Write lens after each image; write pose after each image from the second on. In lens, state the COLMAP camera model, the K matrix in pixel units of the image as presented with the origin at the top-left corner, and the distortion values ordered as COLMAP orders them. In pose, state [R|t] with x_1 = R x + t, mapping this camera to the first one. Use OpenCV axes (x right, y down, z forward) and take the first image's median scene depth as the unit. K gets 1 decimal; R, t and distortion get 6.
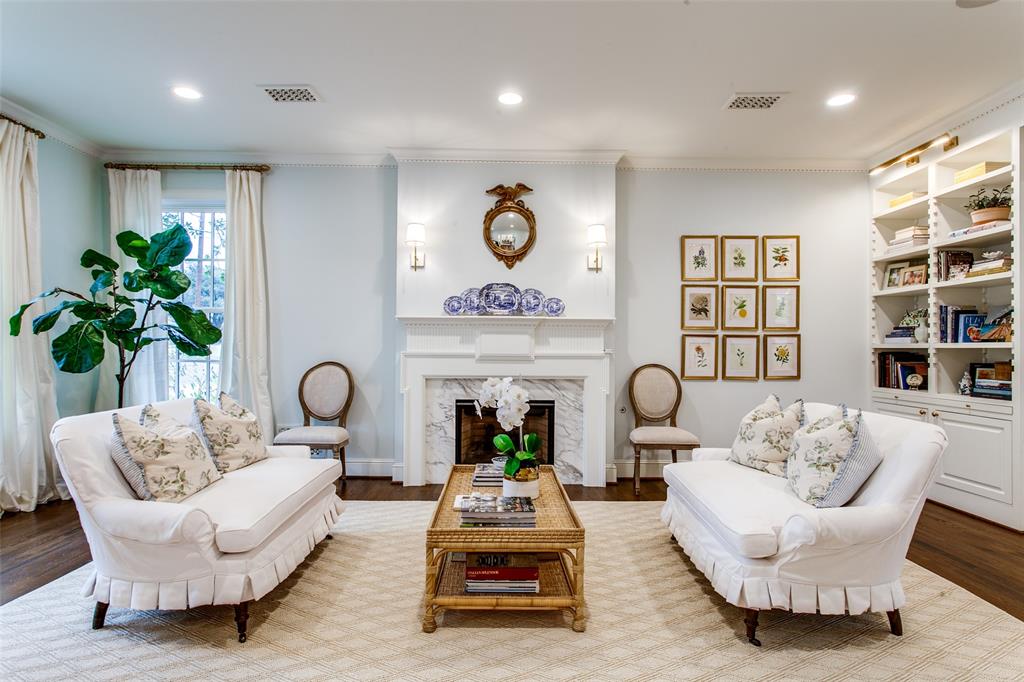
lens RADIAL K [[554.5, 0, 504.6], [0, 554.5, 341.3], [0, 0, 1]] dist [0.002611, 0.000527]
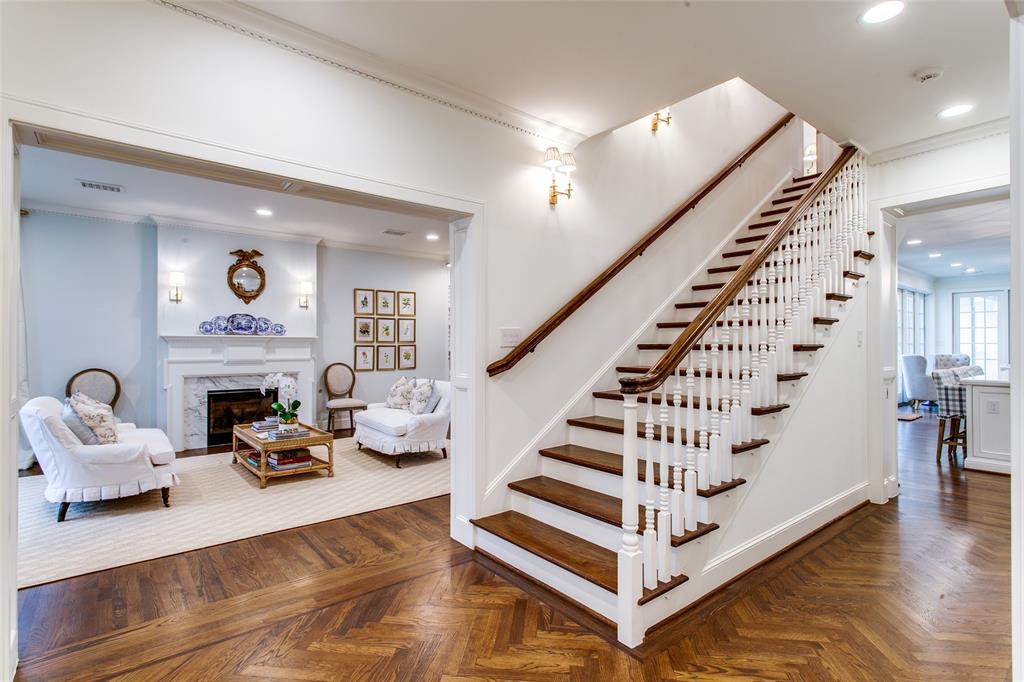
lens RADIAL K [[498.6, 0, 507.5], [0, 498.6, 340.4], [0, 0, 1]] dist [0.009278, 0.000283]
pose [[0.786510, -0.001828, 0.617575, -0.283034], [-0.001505, 0.999987, 0.004876, -0.037963], [-0.617576, -0.004764, 0.786497, -0.552504]]
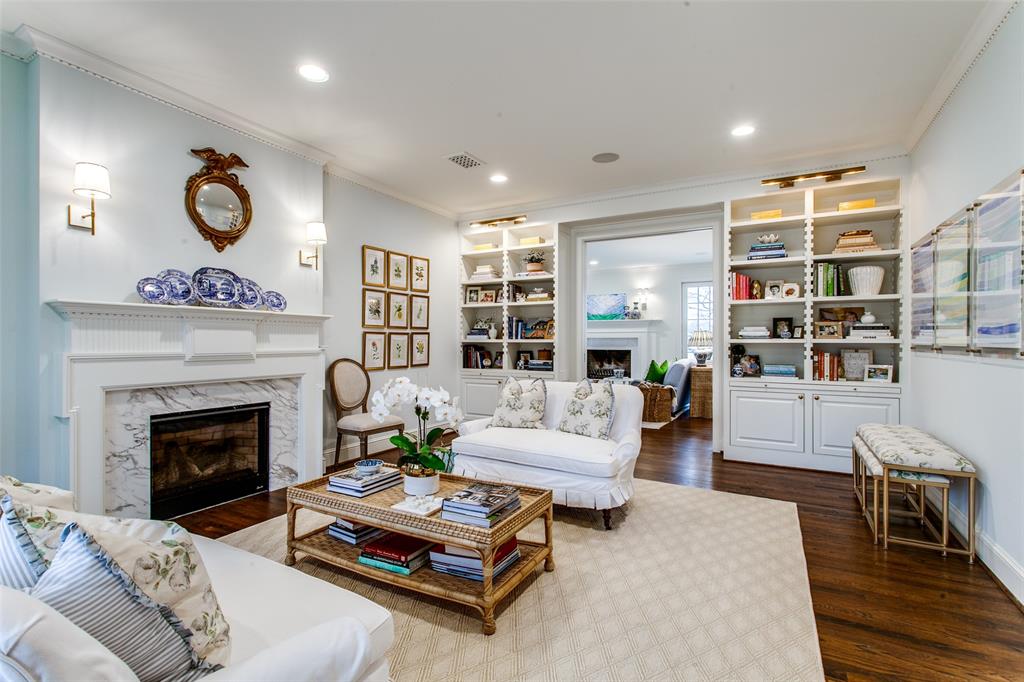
lens RADIAL K [[481.2, 0, 511.1], [0, 481.2, 340.5], [0, 0, 1]] dist [0.000069, 0.001148]
pose [[0.494633, -0.005099, 0.869087, -0.411076], [-0.009132, 0.999897, 0.011063, -0.008297], [-0.869054, -0.013408, 0.494535, 0.254383]]
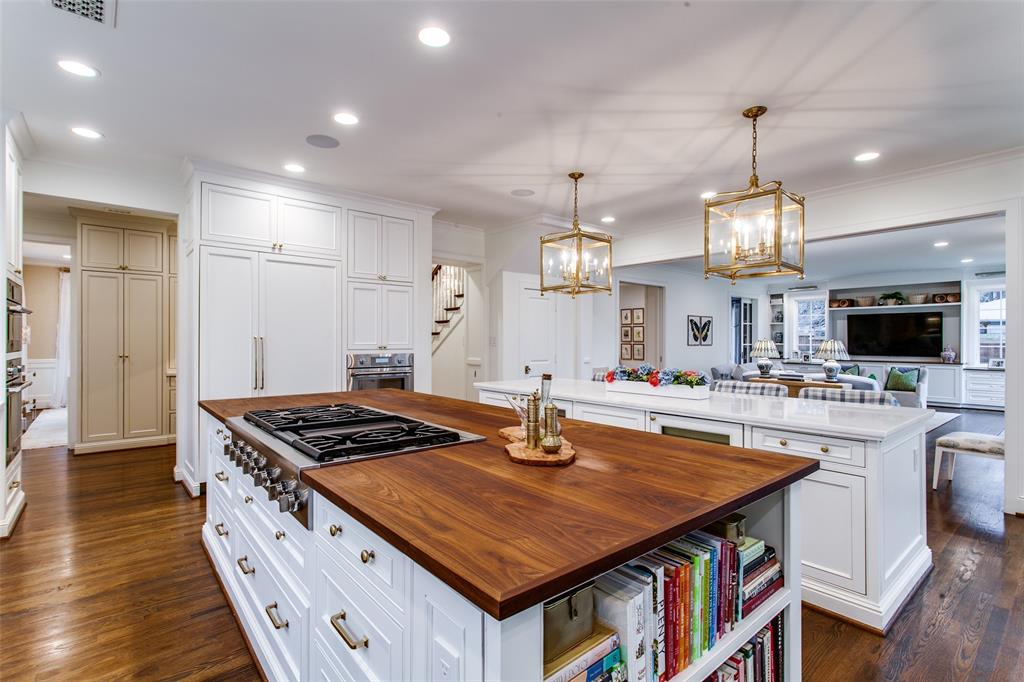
lens RADIAL K [[481.2, 0, 500.6], [0, 481.2, 339.2], [0, 0, 1]] dist [0.000069, 0.001148]
pose [[0.617237, -0.007310, -0.786743, 1.991767], [0.009488, 0.999953, -0.001848, -0.038605], [0.786720, -0.006324, 0.617278, -1.087147]]
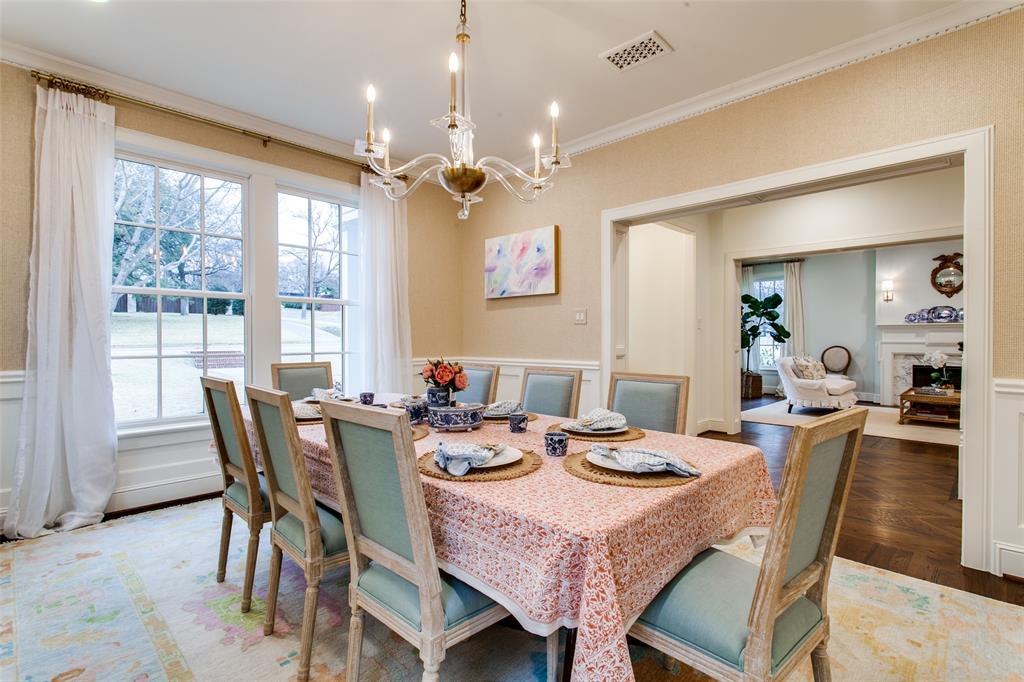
lens RADIAL K [[481.2, 0, 505.1], [0, 481.2, 339.5], [0, 0, 1]] dist [0.000069, 0.001148]
pose [[0.699447, -0.001989, -0.714682, 0.125458], [0.011057, 0.999907, 0.008039, -0.017553], [0.714599, -0.013525, 0.699403, -1.269901]]
